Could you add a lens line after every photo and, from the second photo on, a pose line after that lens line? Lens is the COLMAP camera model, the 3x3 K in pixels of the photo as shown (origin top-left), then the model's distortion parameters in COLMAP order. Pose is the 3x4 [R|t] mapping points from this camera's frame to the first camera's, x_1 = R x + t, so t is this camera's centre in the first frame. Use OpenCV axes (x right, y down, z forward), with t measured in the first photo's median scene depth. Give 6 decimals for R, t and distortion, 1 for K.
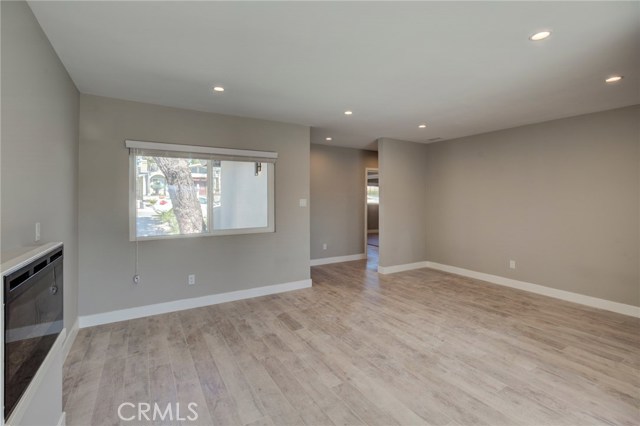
lens RADIAL K [[291.8, 0, 317.6], [0, 291.8, 200.4], [0, 0, 1]] dist [-0.001752, 0.000716]
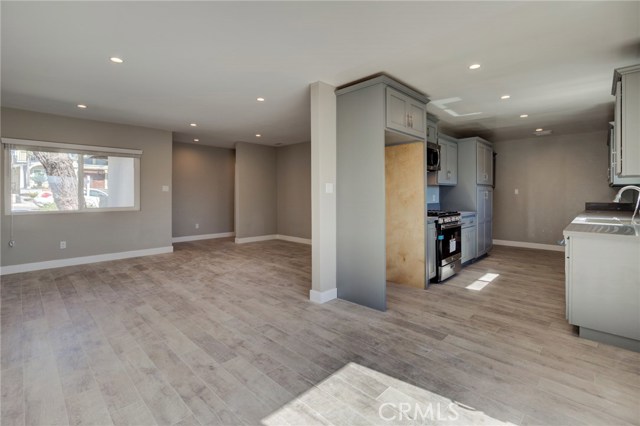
lens RADIAL K [[292.3, 0, 317.9], [0, 292.3, 194.1], [0, 0, 1]] dist [-0.003561, 0.000210]
pose [[0.967381, -0.000625, 0.253326, 0.351946], [0.002075, 0.999983, -0.005454, 0.051560], [-0.253318, 0.005802, 0.967366, -0.570481]]
